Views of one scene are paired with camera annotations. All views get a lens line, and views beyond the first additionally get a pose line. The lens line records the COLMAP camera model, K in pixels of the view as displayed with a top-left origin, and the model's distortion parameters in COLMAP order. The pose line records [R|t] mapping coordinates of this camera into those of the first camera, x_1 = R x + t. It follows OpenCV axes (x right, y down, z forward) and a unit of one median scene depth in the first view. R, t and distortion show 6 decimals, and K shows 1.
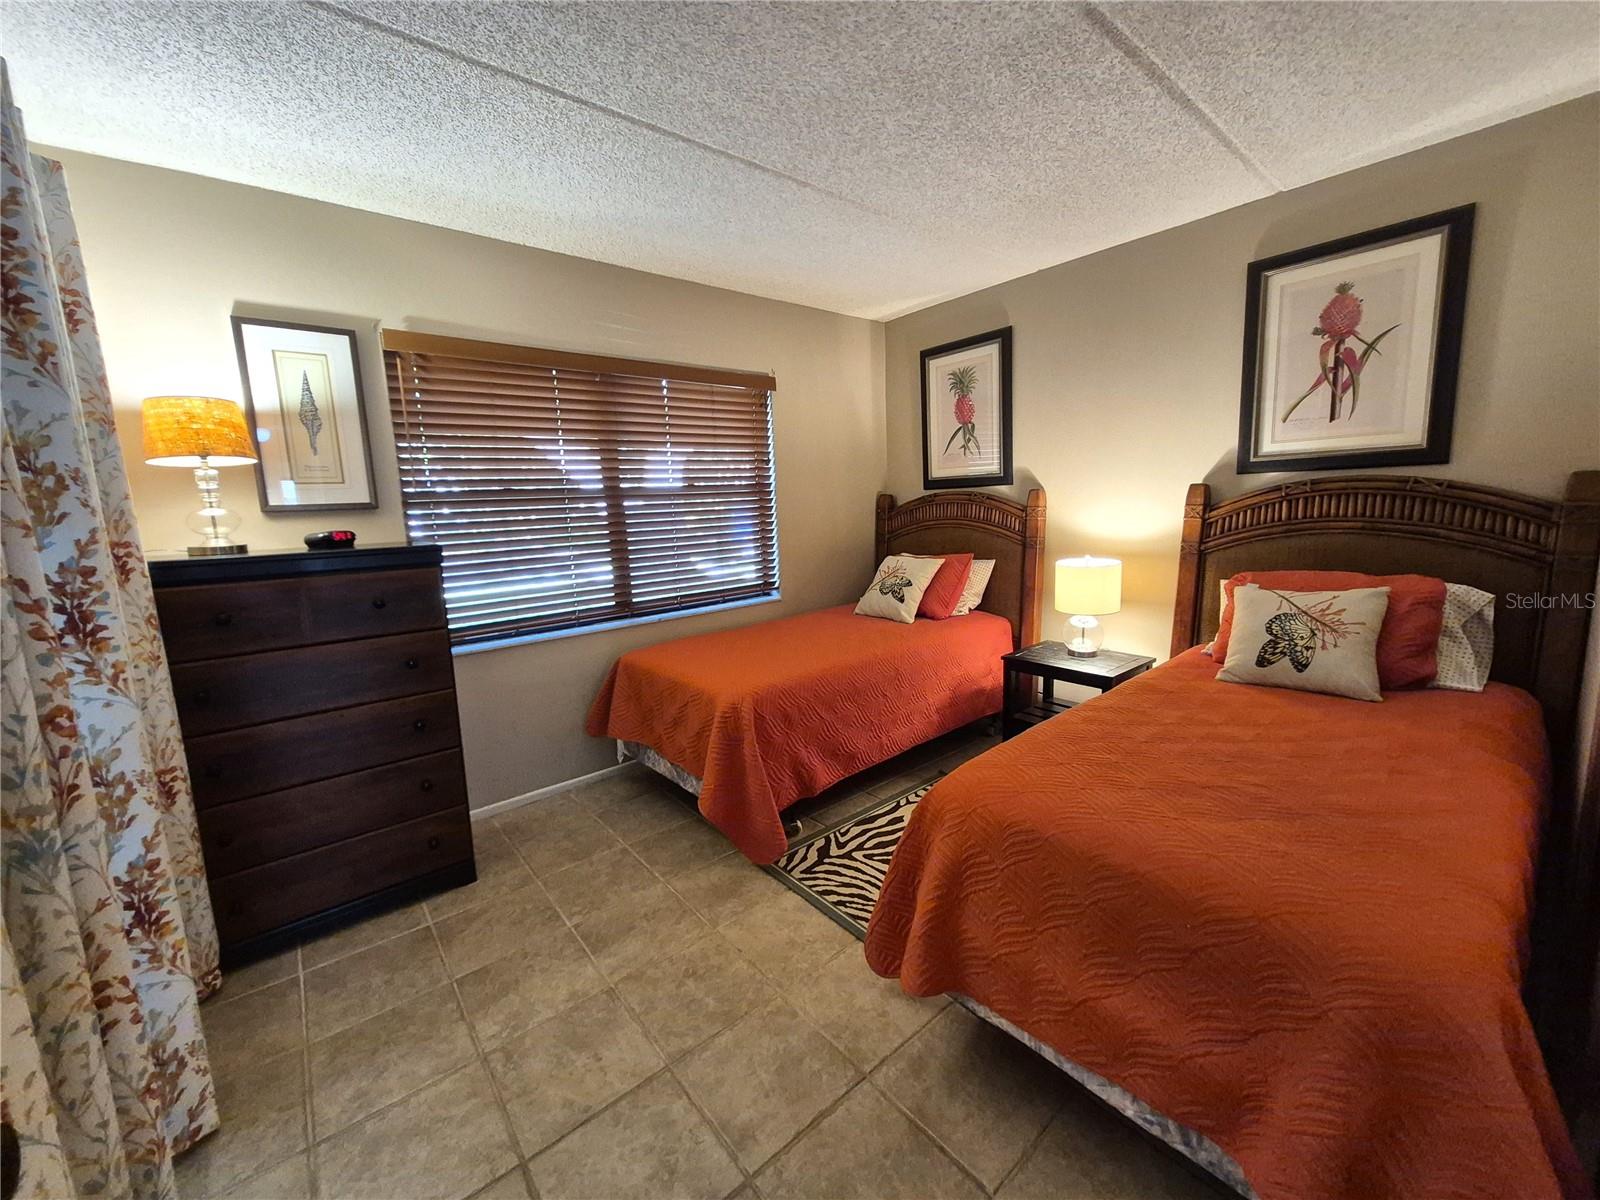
lens RADIAL K [[630.5, 0, 800.7], [0, 630.5, 590.4], [0, 0, 1]] dist [0.007703, -0.001083]
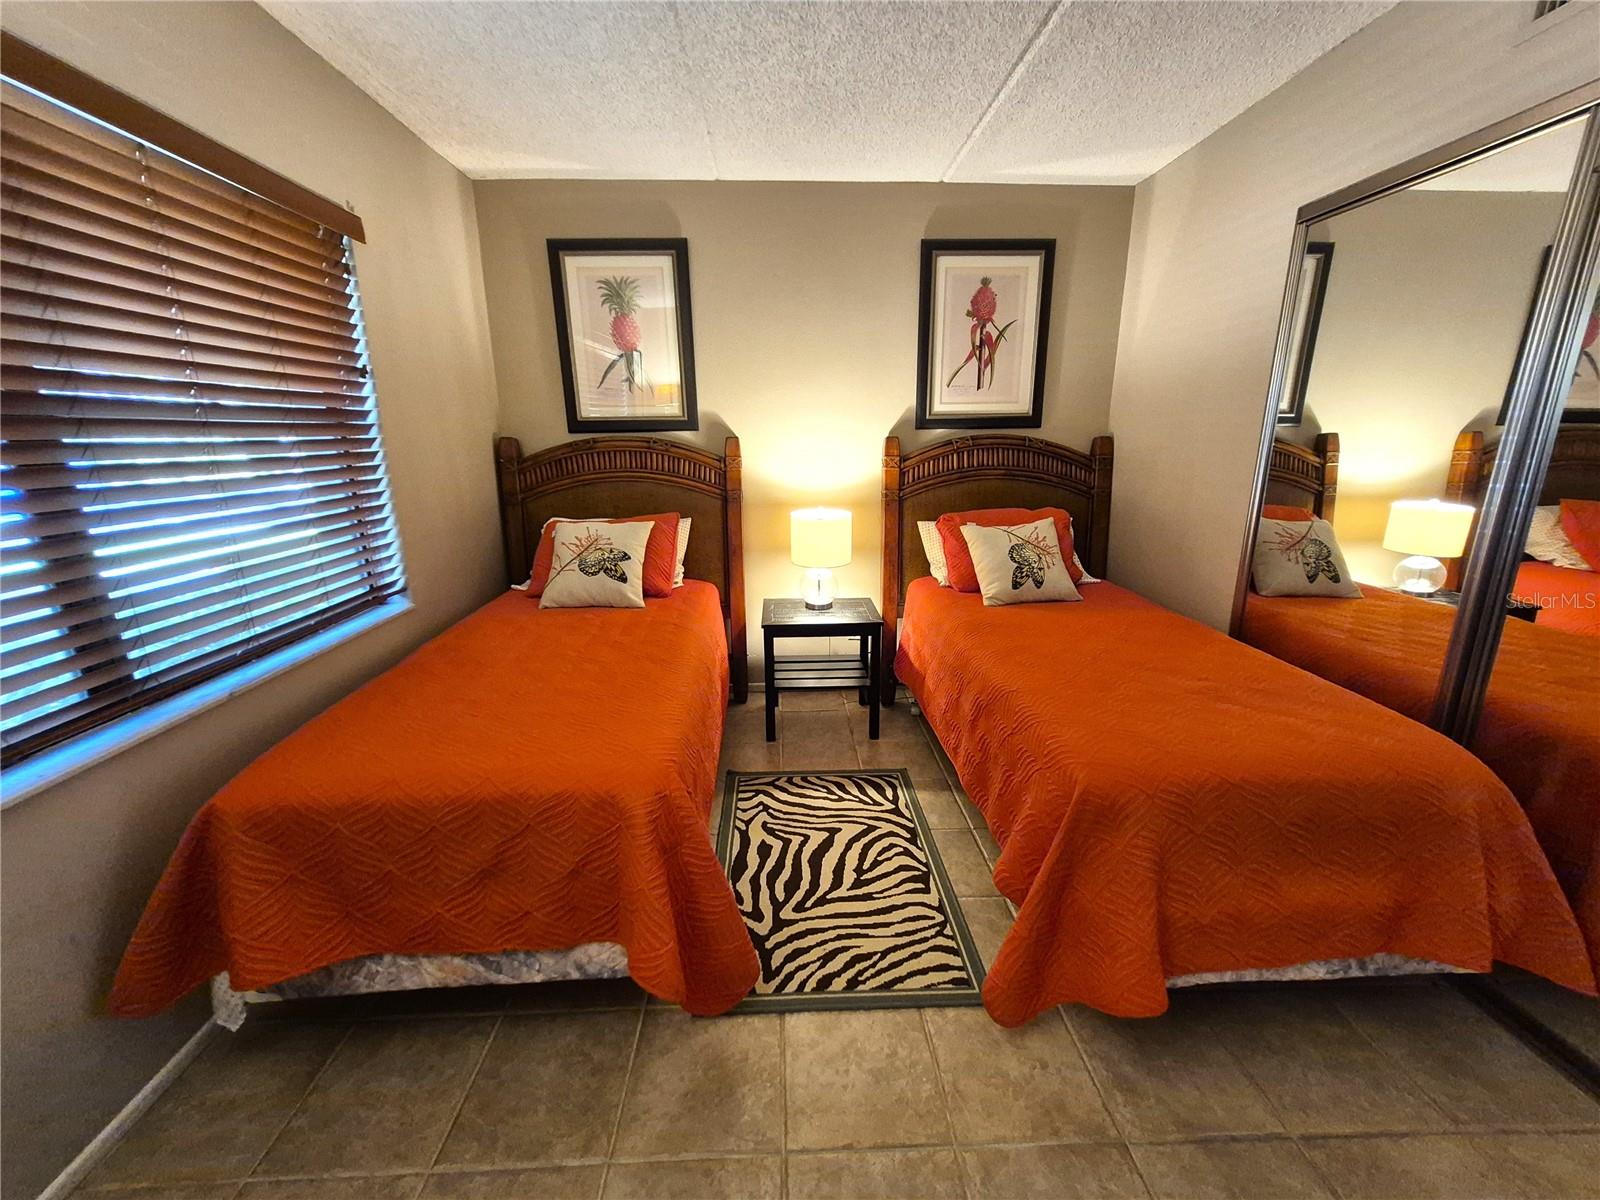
lens RADIAL K [[625.6, 0, 801.2], [0, 625.6, 595.8], [0, 0, 1]] dist [0.001855, 0.000221]
pose [[0.607933, -0.163170, 0.777041, -0.375528], [0.099123, 0.986596, 0.129623, -0.051921], [-0.787776, -0.001779, 0.615959, 0.457326]]
